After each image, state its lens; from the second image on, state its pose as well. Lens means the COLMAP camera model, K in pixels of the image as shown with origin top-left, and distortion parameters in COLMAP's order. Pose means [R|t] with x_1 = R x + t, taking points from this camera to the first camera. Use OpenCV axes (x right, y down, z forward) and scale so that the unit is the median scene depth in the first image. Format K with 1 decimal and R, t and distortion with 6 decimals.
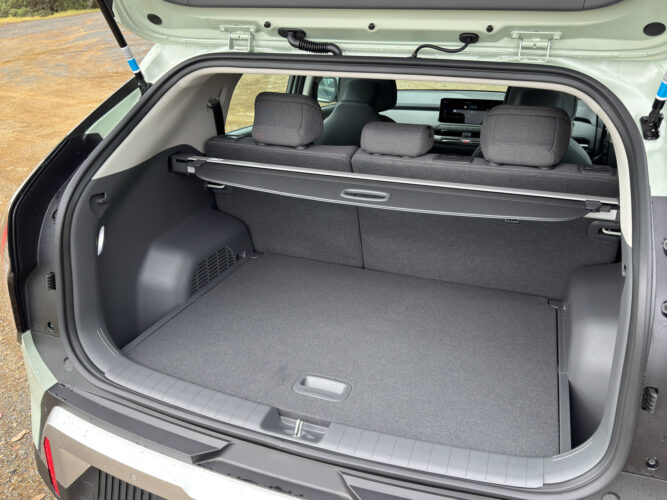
lens RADIAL K [[559.8, 0, 333.5], [0, 559.8, 250.0], [0, 0, 1]] dist [0.108408, -0.177700]
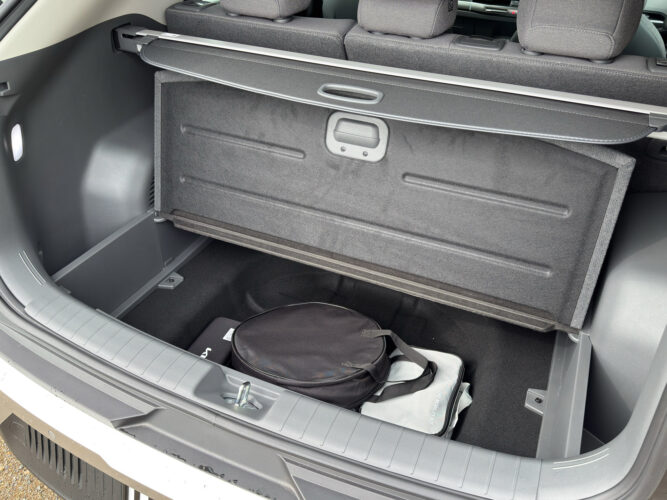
lens RADIAL K [[559.8, 0, 333.5], [0, 559.8, 250.0], [0, 0, 1]] dist [0.108408, -0.177700]
pose [[0.996815, 0.047341, -0.064171, 0.083896], [-0.032265, 0.975339, 0.218340, -0.052389], [0.072925, -0.215575, 0.973760, 0.197959]]
